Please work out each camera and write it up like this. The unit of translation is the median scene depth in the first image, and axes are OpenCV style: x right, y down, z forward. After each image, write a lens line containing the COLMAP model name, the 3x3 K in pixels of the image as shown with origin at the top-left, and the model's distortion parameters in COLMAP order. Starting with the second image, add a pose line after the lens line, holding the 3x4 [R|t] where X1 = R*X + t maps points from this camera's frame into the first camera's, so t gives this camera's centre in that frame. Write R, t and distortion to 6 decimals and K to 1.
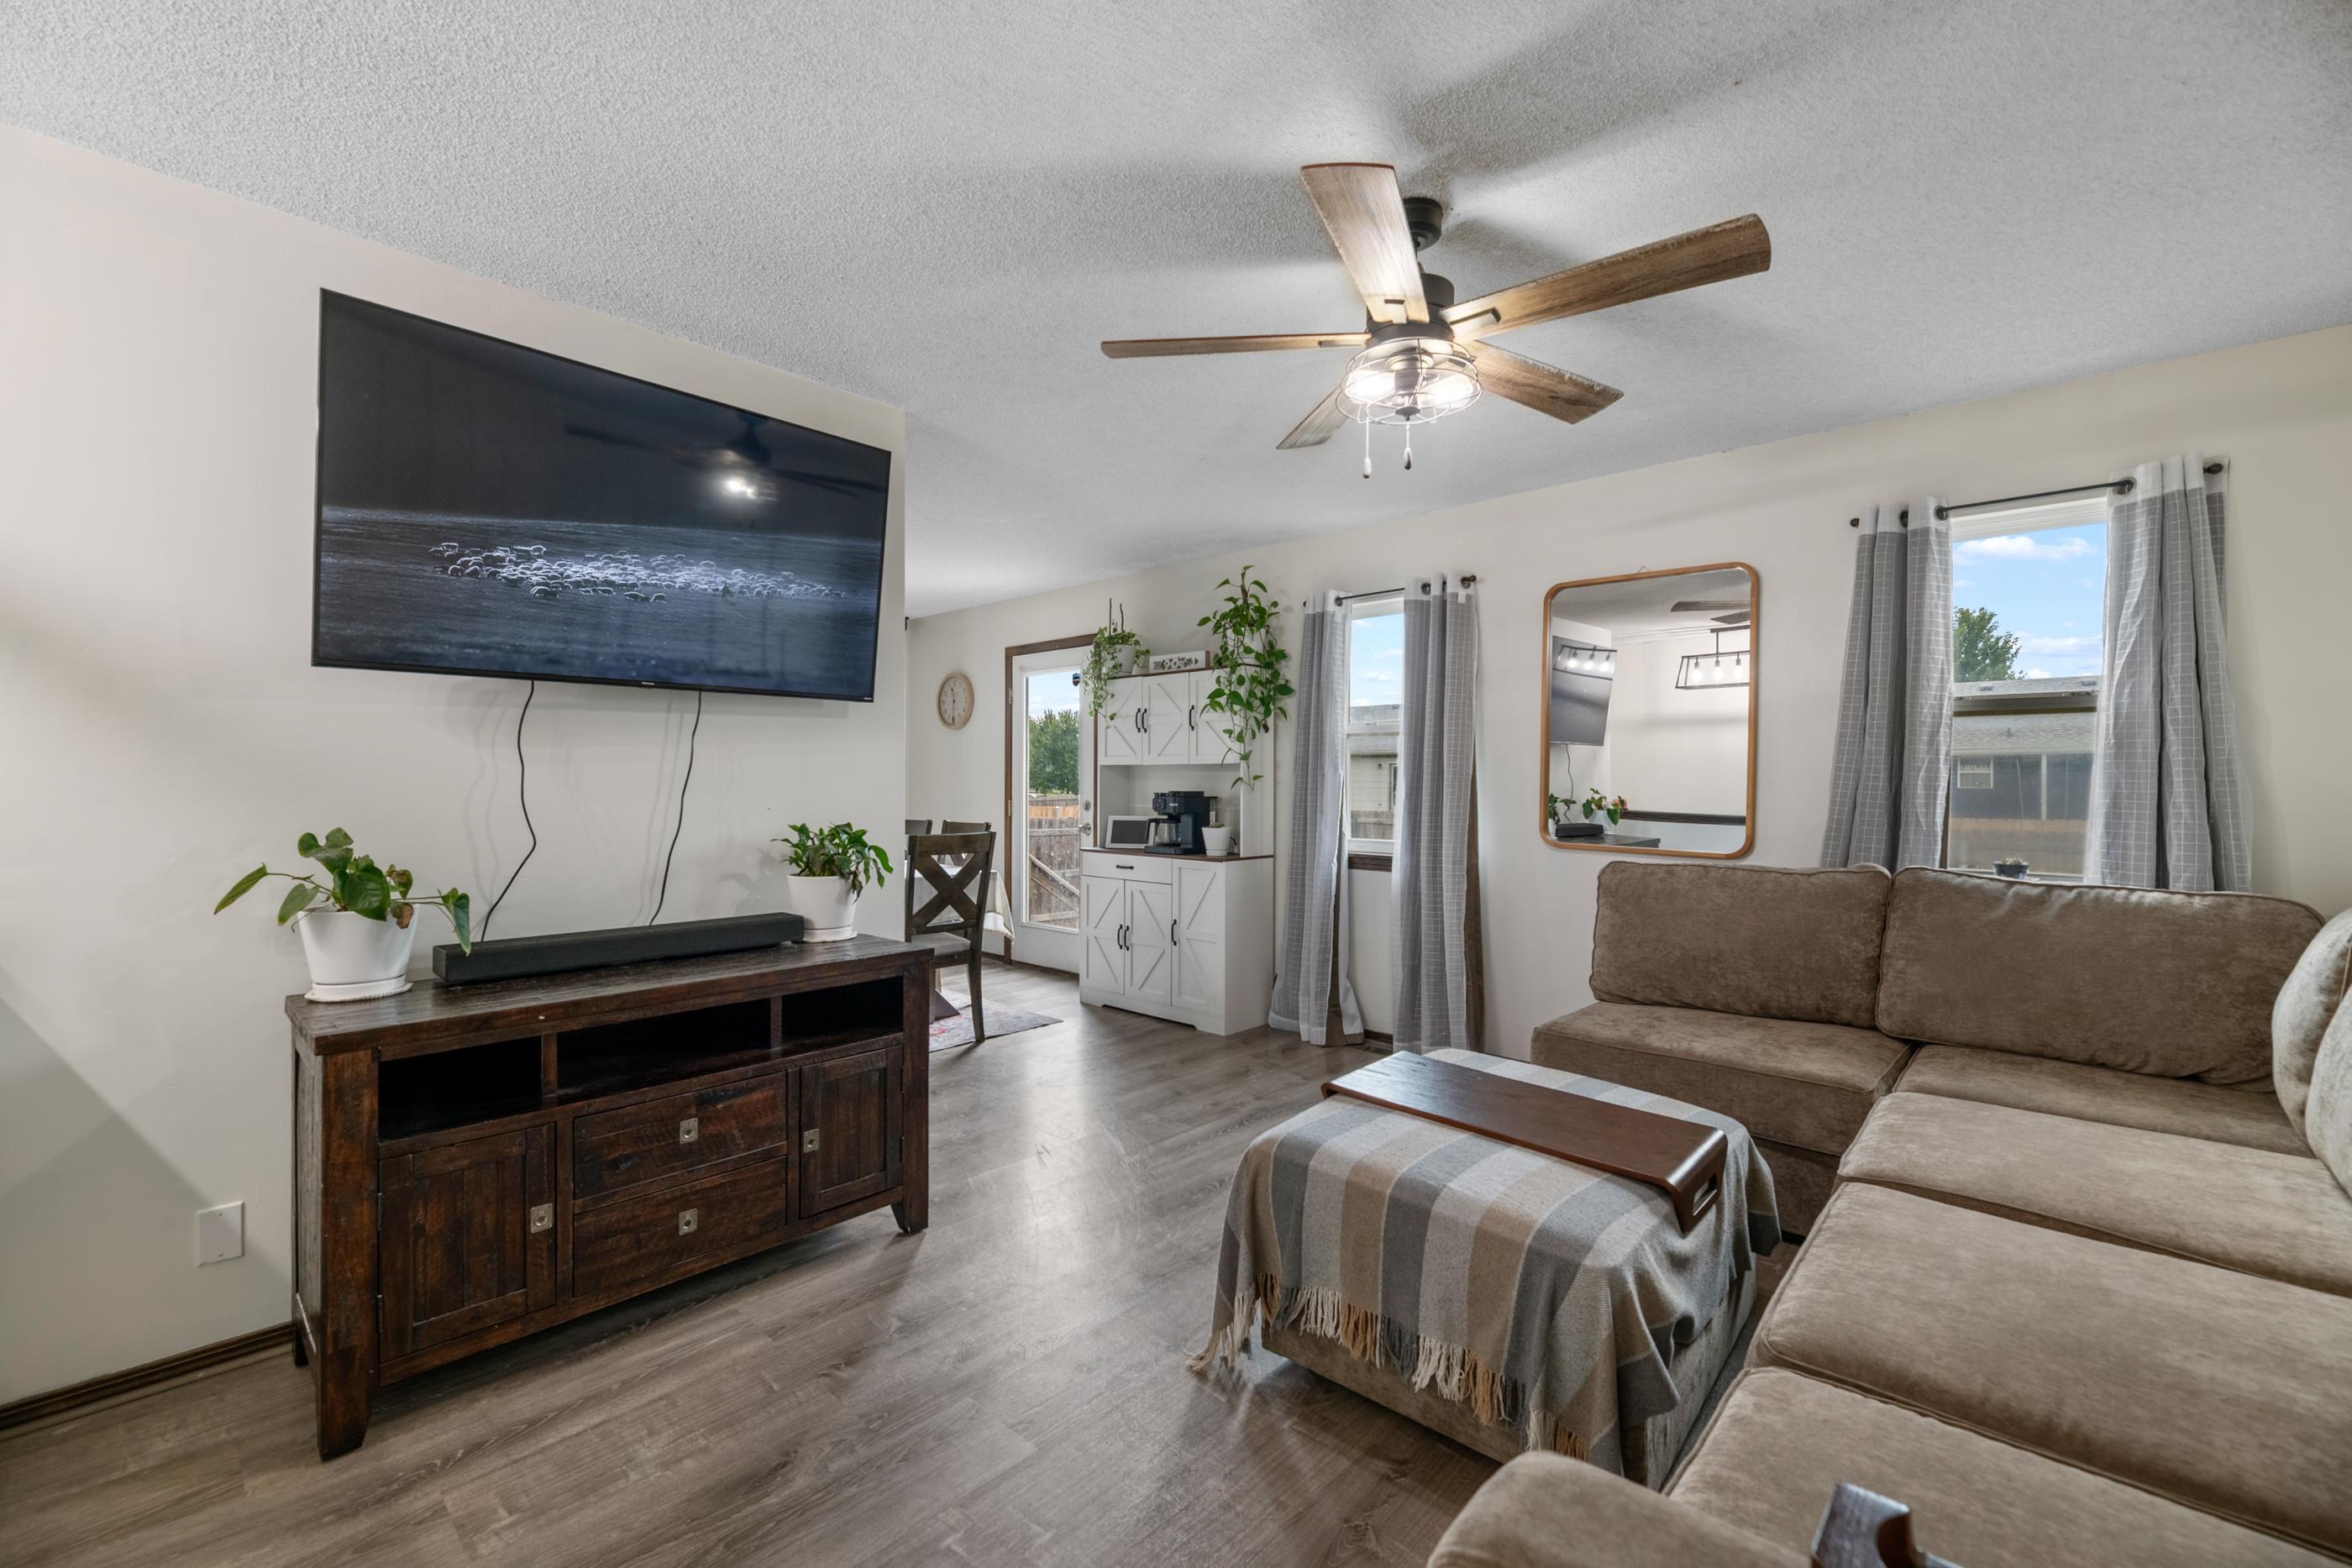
lens RADIAL K [[963.4, 0, 1172.4], [0, 963.4, 786.5], [0, 0, 1]] dist [-0.002916, -0.000135]
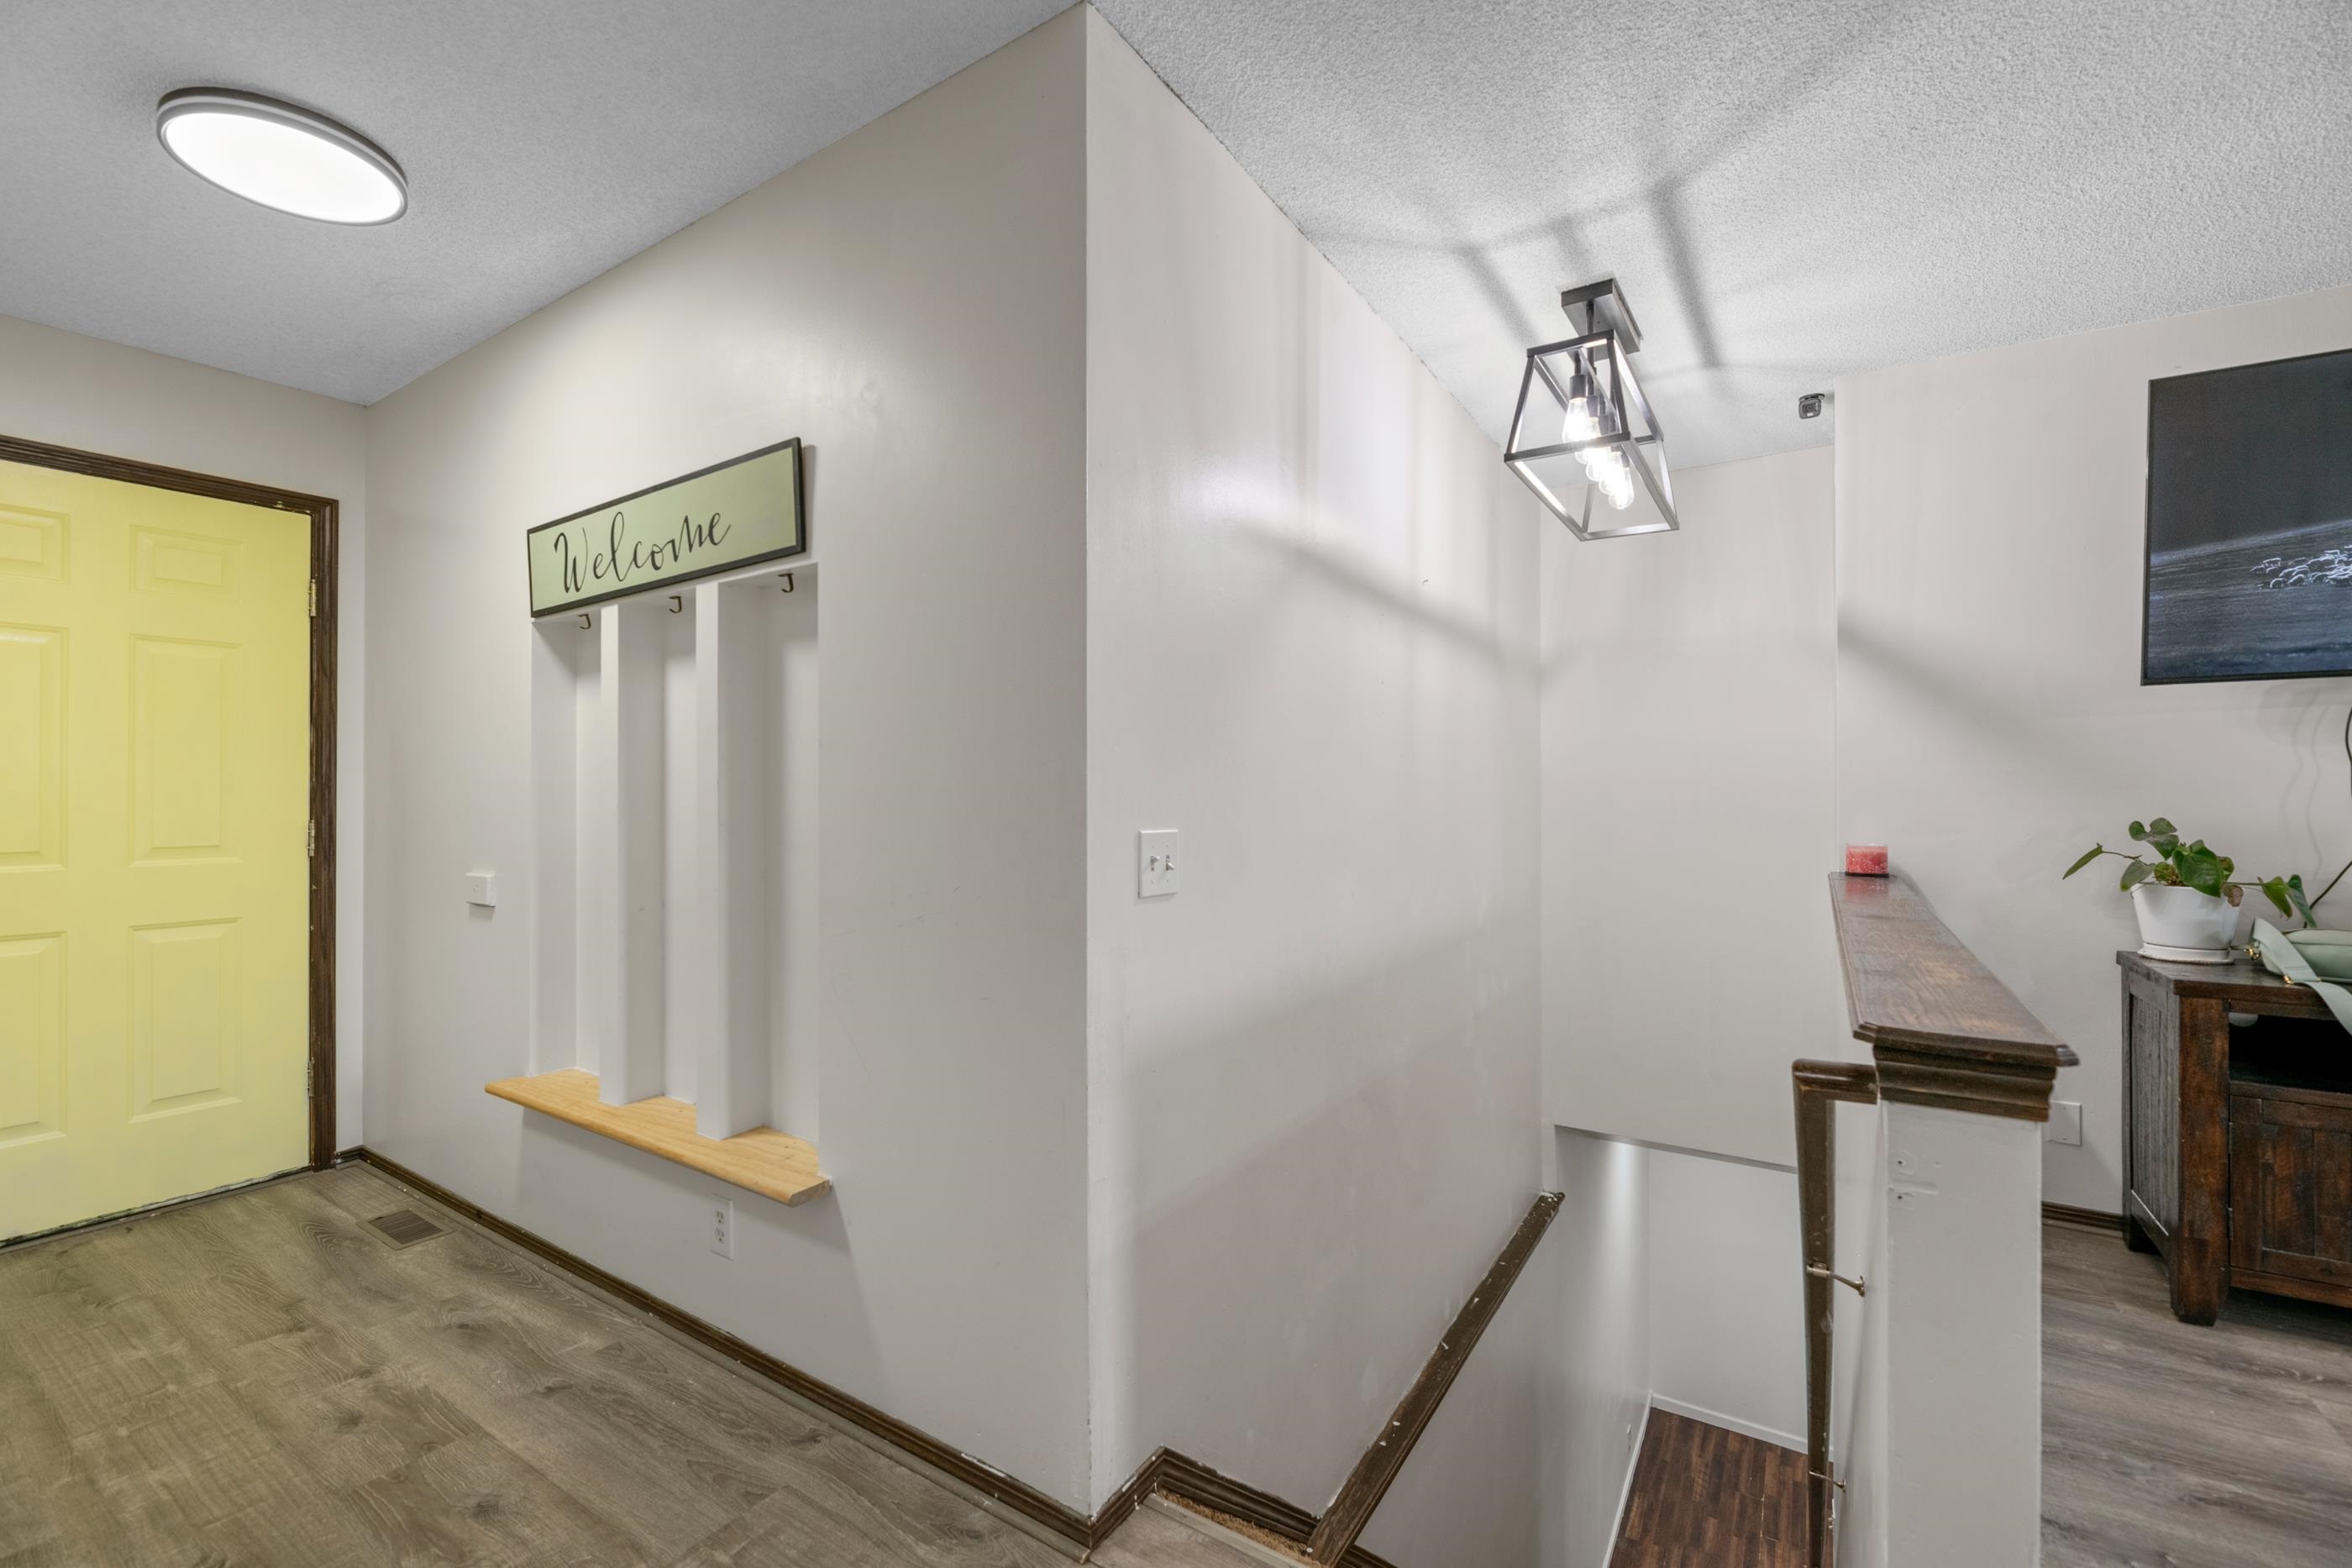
lens RADIAL K [[996.5, 0, 1166.5], [0, 996.5, 779.9], [0, 0, 1]] dist [-0.003951, -0.000759]
pose [[0.174222, -0.011200, -0.984643, 0.144082], [-0.003199, 0.999924, -0.011940, 0.015401], [0.984701, 0.005230, 0.174173, -0.466054]]
